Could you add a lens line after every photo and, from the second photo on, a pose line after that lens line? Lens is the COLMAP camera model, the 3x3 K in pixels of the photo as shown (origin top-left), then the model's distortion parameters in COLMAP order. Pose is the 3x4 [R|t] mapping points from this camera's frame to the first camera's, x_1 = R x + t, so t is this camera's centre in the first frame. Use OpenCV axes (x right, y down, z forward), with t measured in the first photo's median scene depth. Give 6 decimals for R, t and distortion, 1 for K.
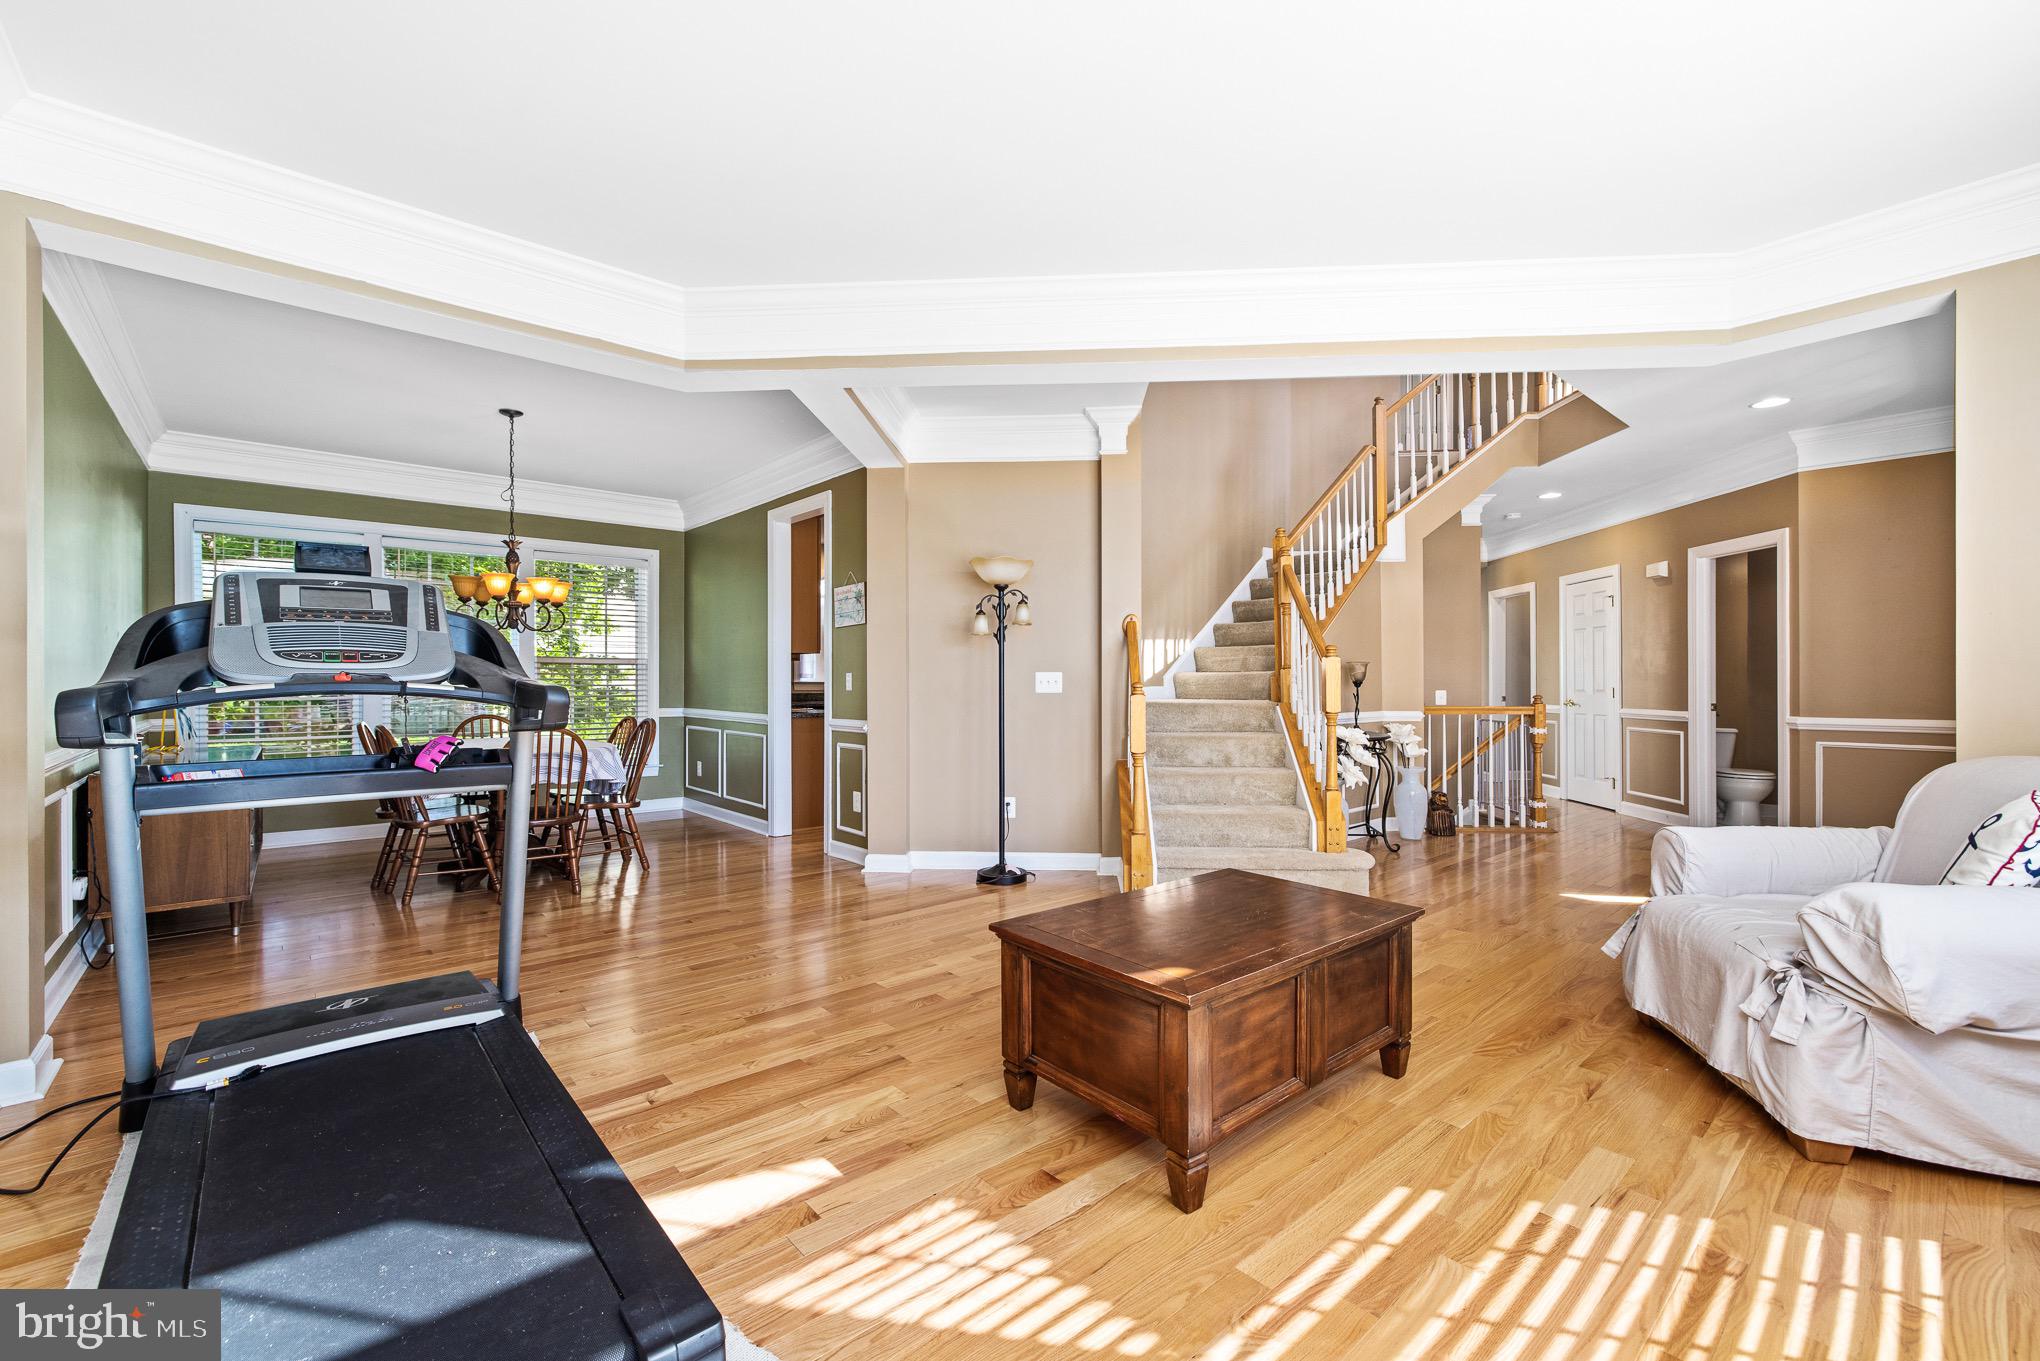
lens RADIAL K [[849.1, 0, 1014.9], [0, 849.1, 665.3], [0, 0, 1]] dist [0.001999, 0.000041]
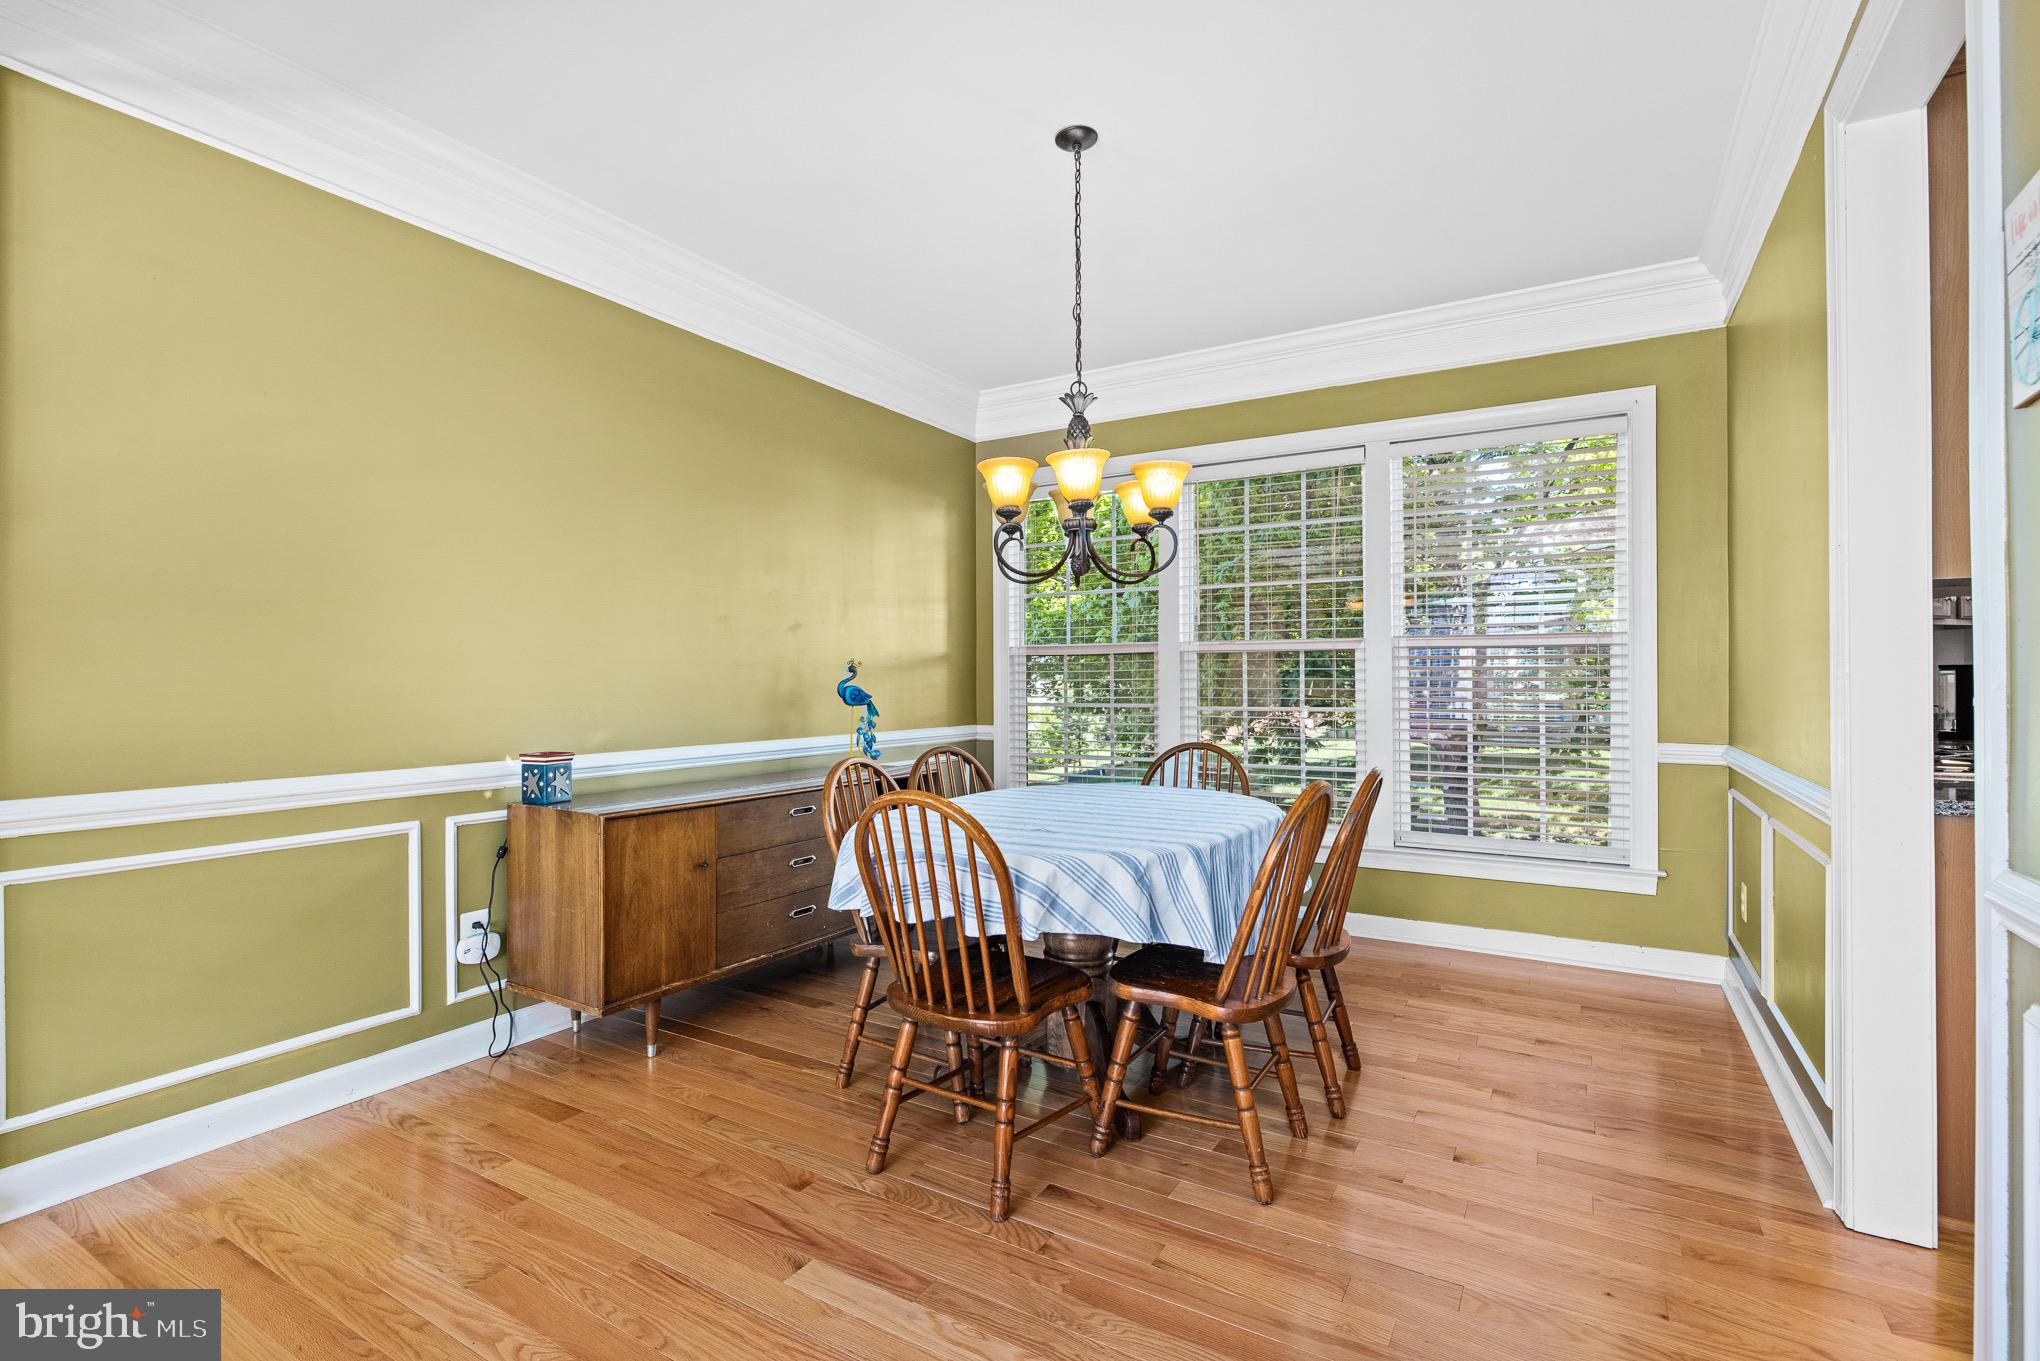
lens RADIAL K [[946.0, 0, 1020.0], [0, 946.0, 680.5], [0, 0, 1]] dist [0.000209, -0.000014]
pose [[0.313522, -0.000112, -0.949581, -0.082097], [0.015503, 0.999867, 0.005001, 0.014478], [0.949455, -0.016290, 0.313482, 0.792928]]
